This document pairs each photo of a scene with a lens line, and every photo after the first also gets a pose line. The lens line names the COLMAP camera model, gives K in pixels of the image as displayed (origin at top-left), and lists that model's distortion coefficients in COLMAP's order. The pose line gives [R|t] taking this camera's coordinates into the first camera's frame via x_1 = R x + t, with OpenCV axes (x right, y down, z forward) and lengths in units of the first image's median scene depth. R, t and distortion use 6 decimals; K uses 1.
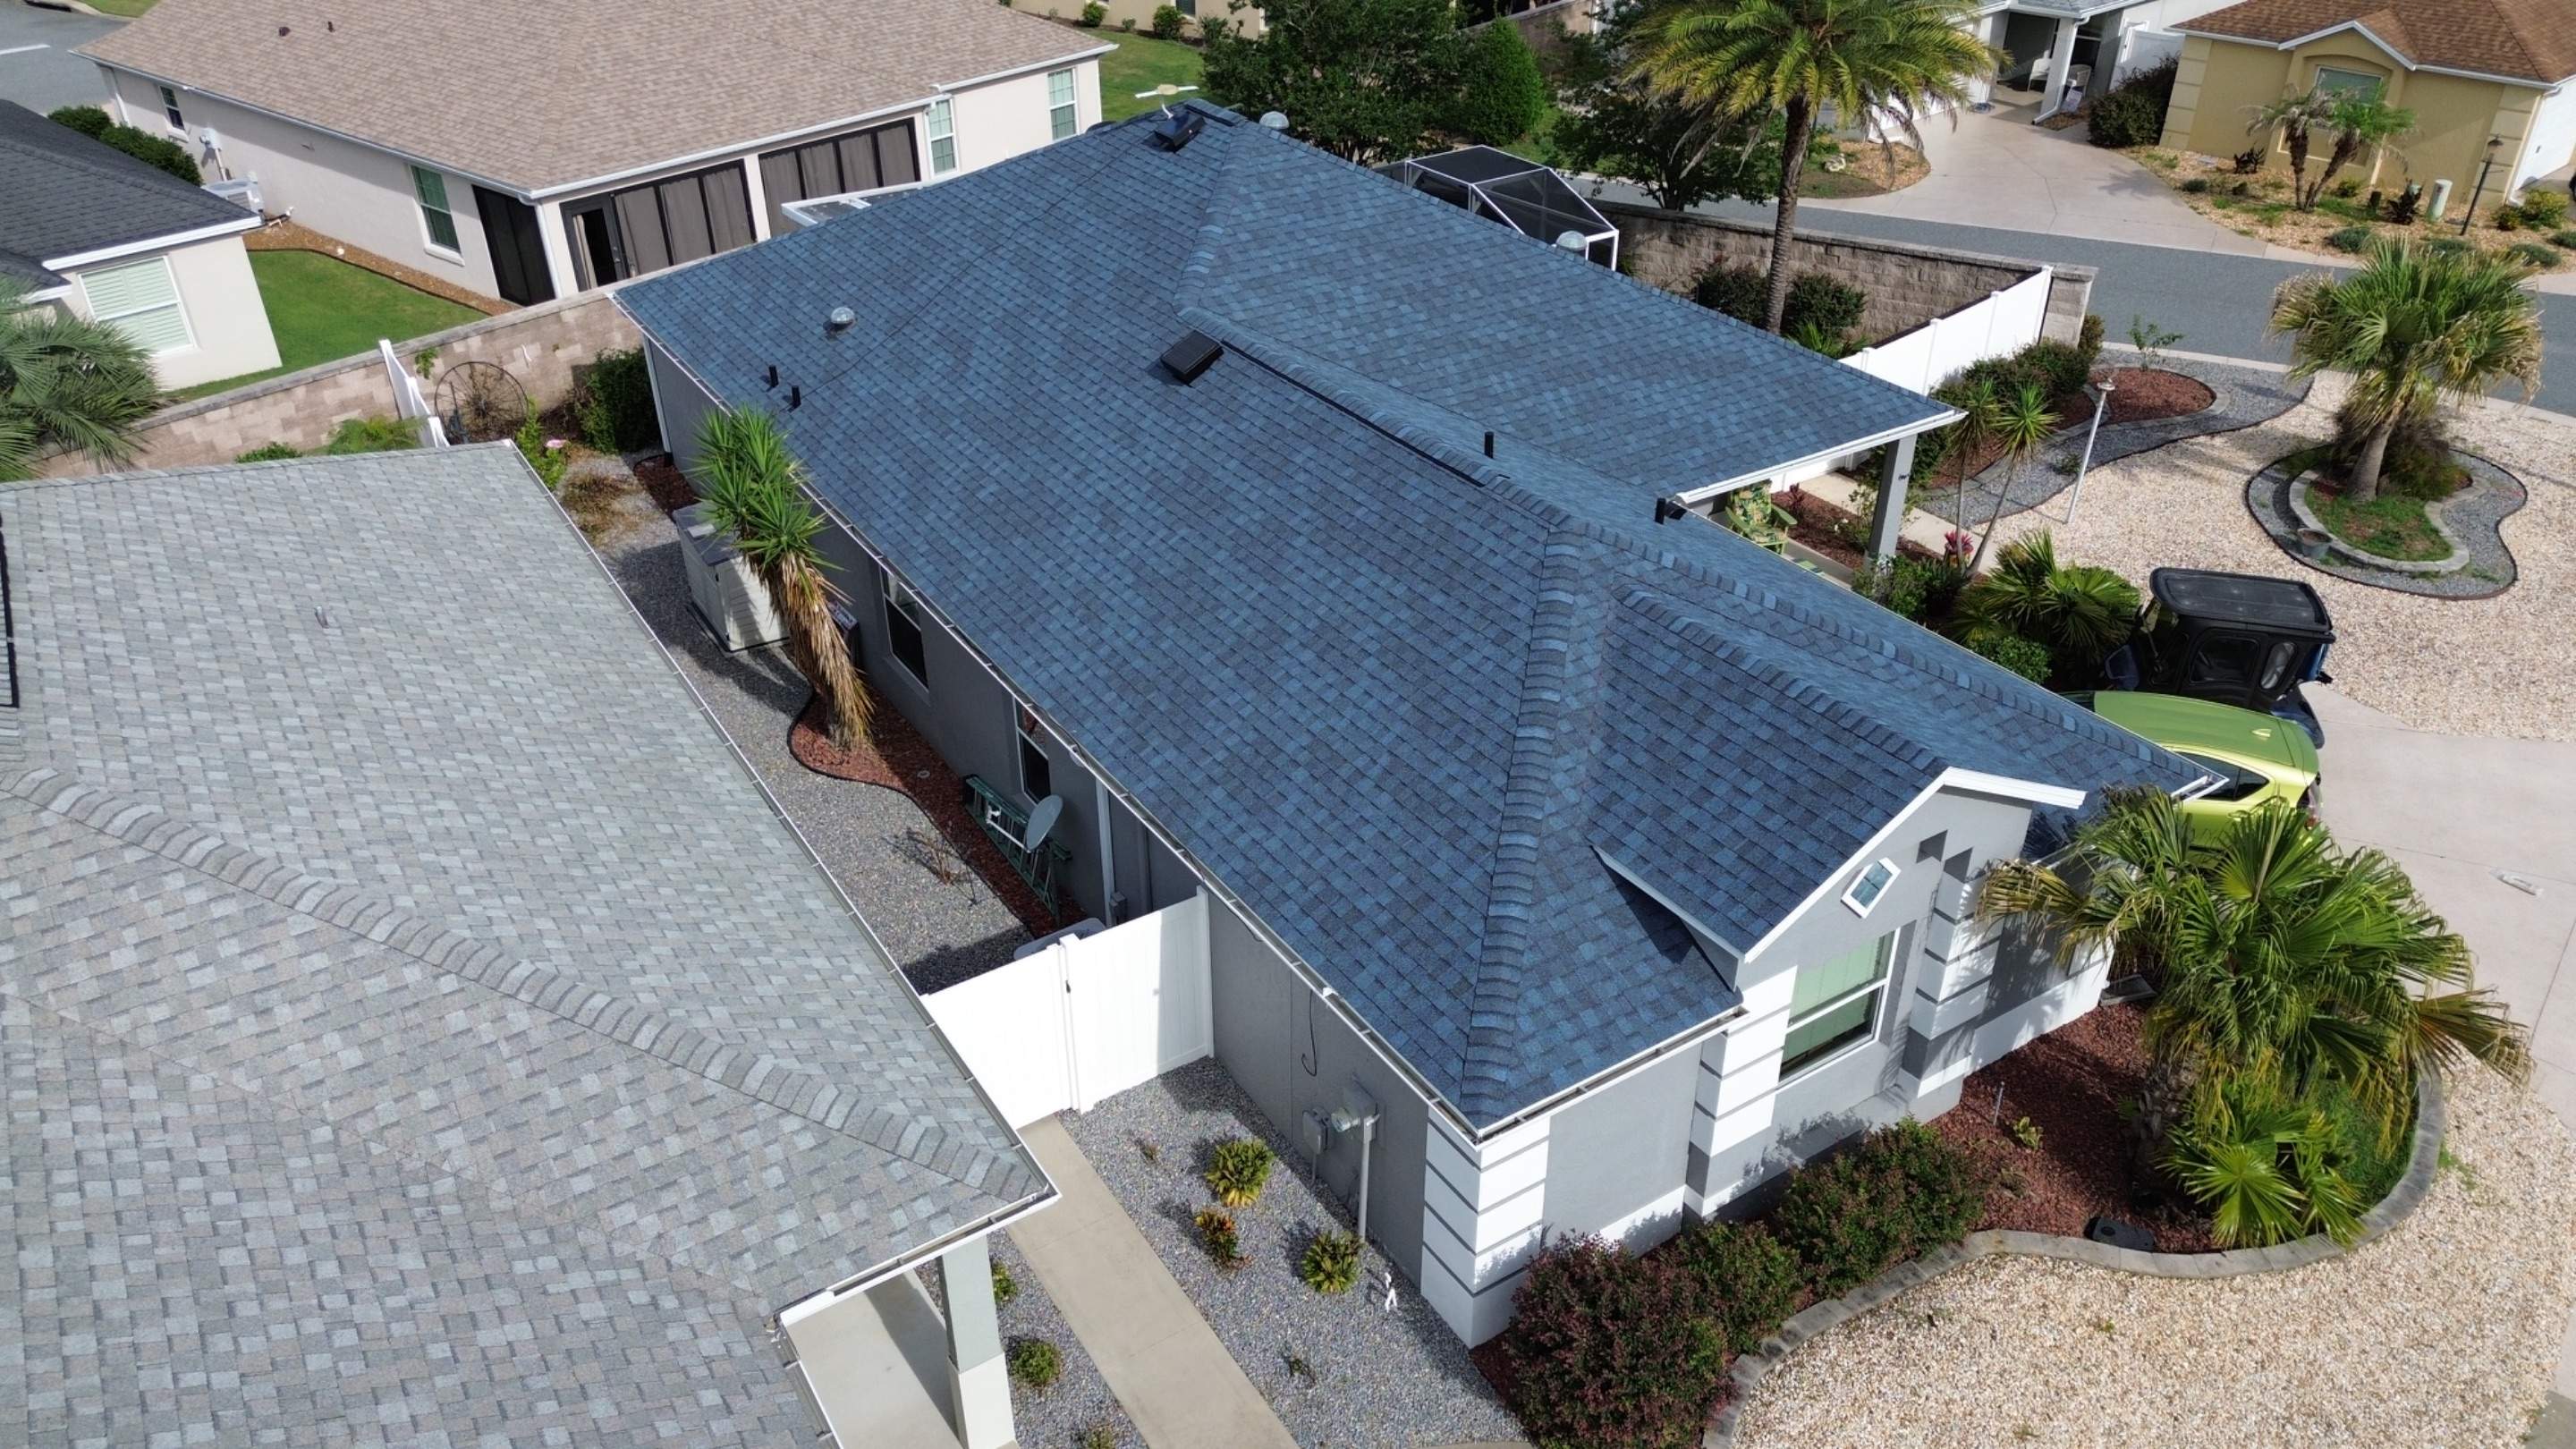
lens RADIAL K [[1838.4, 0, 1283.3], [0, 1838.4, 728.8], [0, 0, 1]] dist [0.045604, -0.025483]
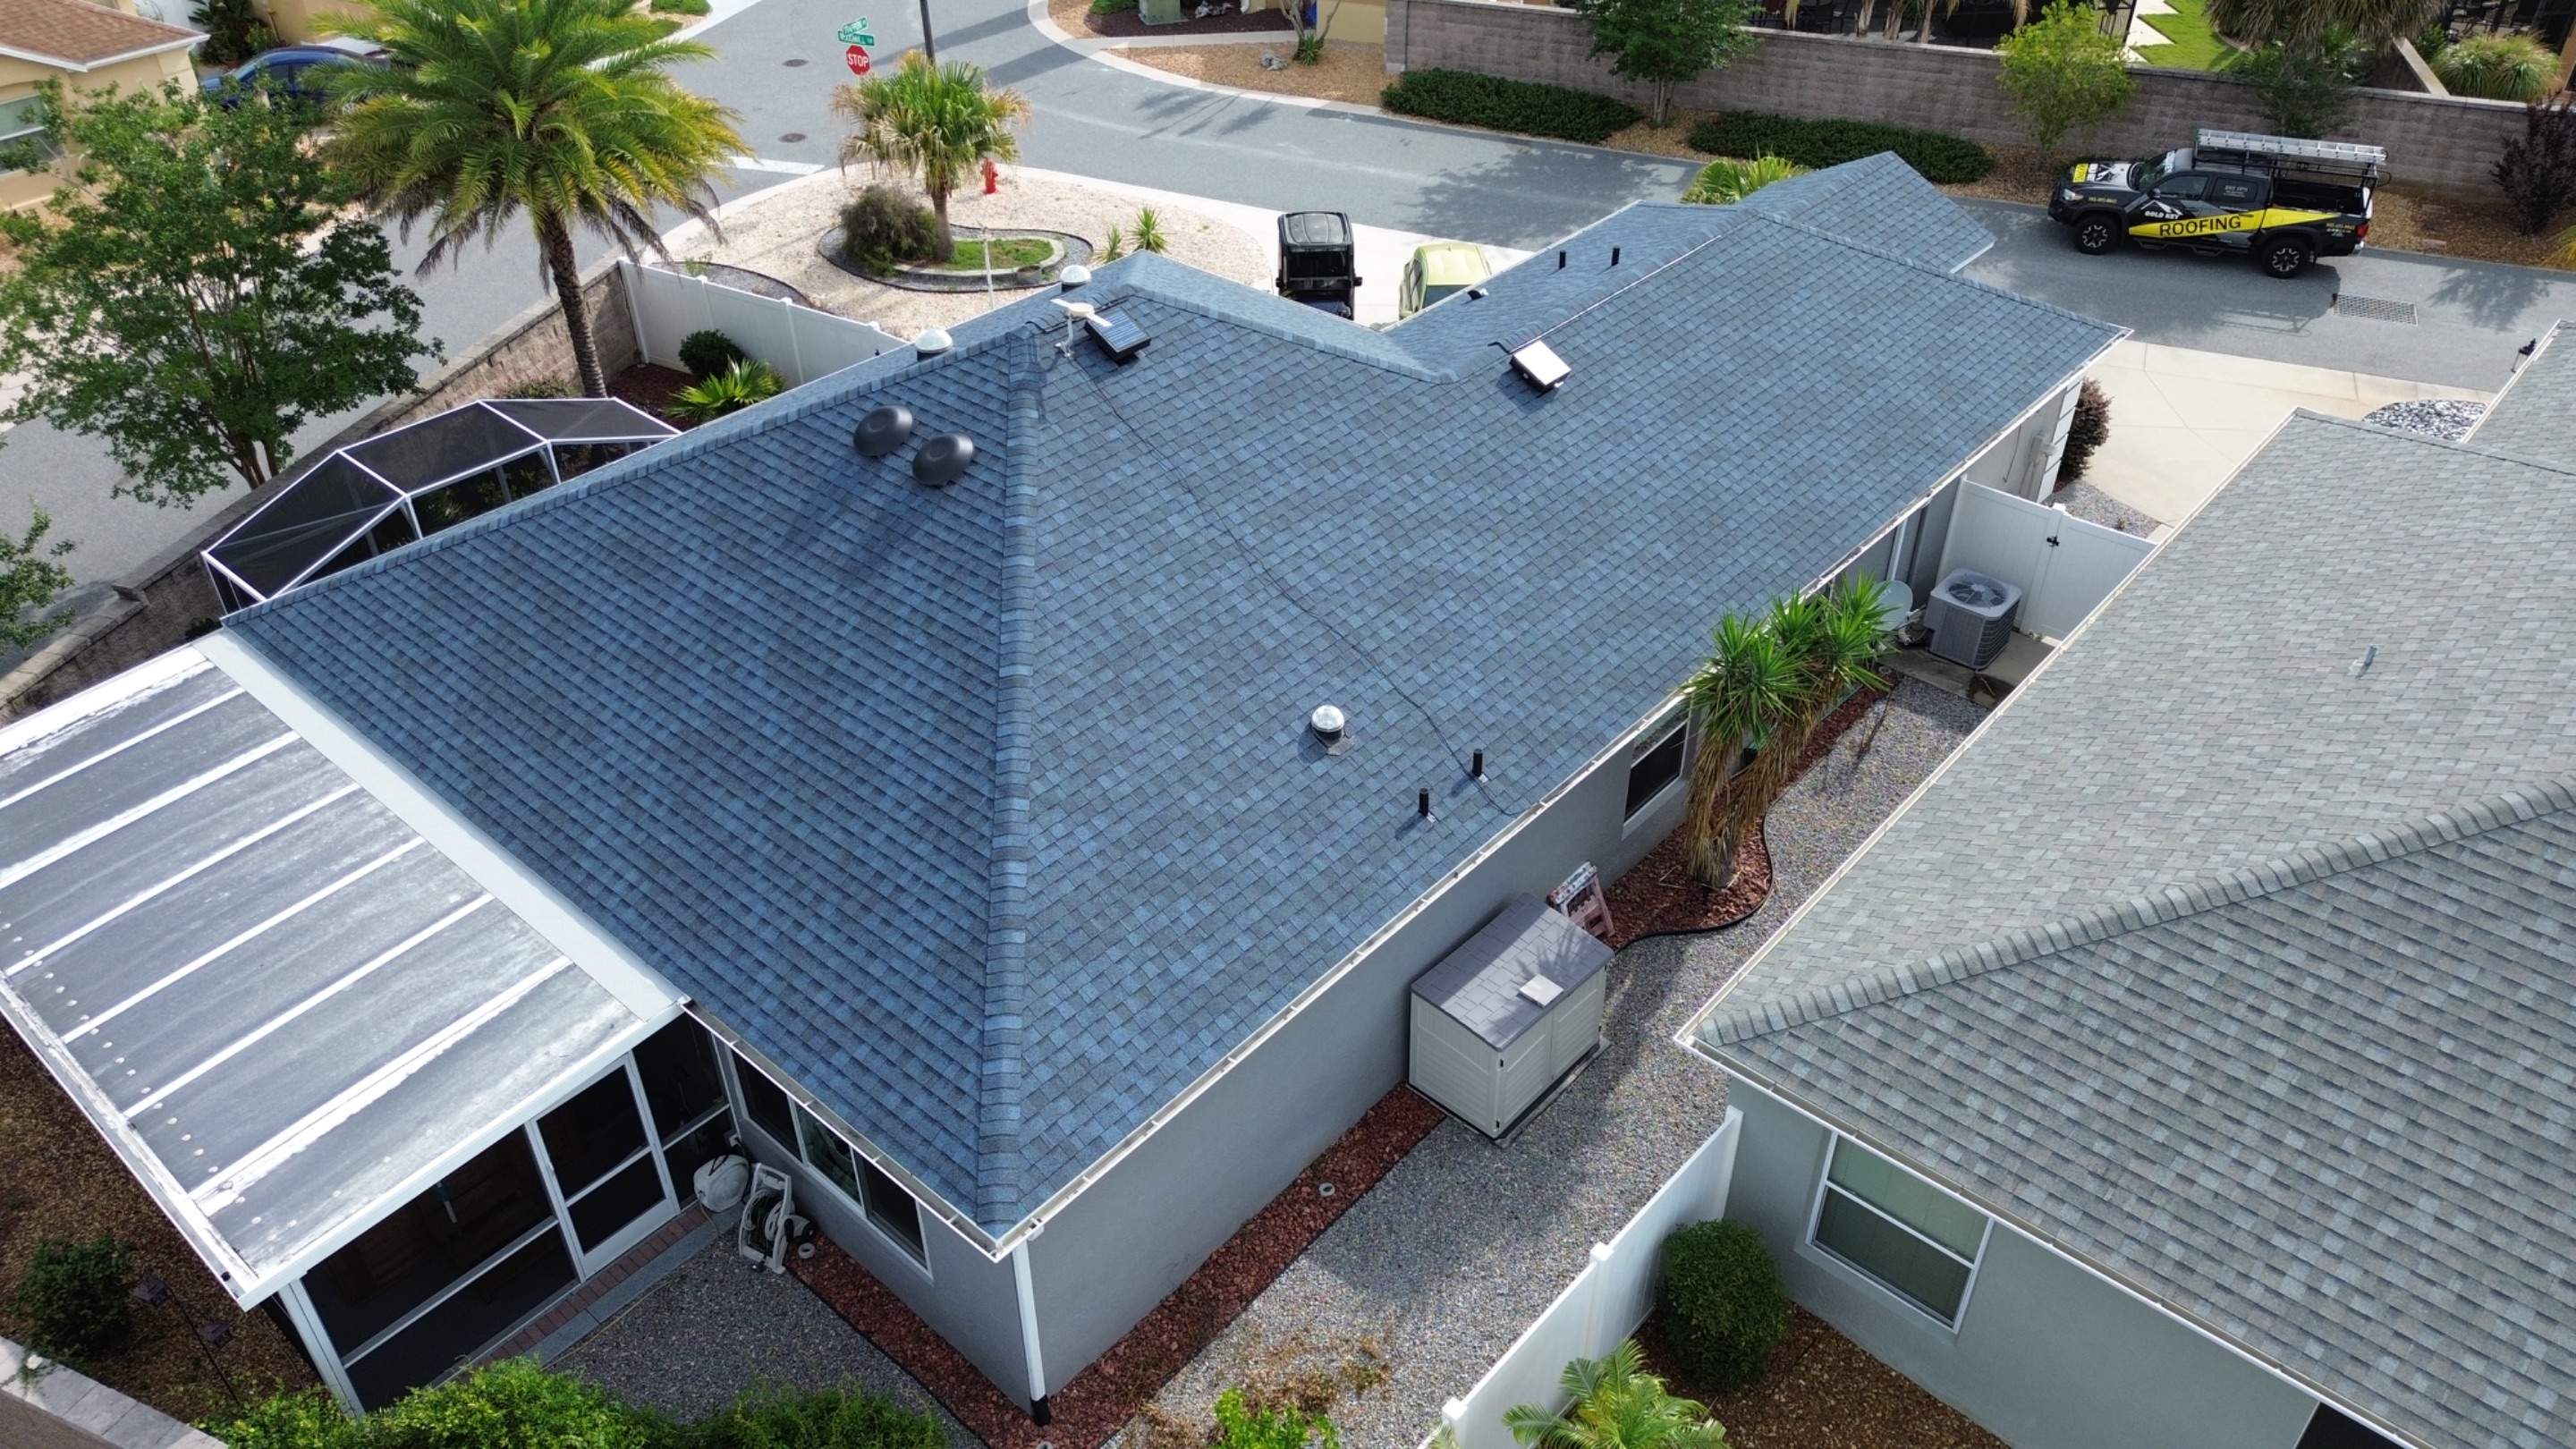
lens RADIAL K [[1838.4, 0, 1275.5], [0, 1838.4, 725.3], [0, 0, 1]] dist [0.045604, -0.025483]
pose [[-0.272760, -0.552357, 0.787721, -0.627712], [0.517959, 0.605672, 0.604053, -0.522229], [-0.810753, 0.572768, 0.120895, 0.728459]]
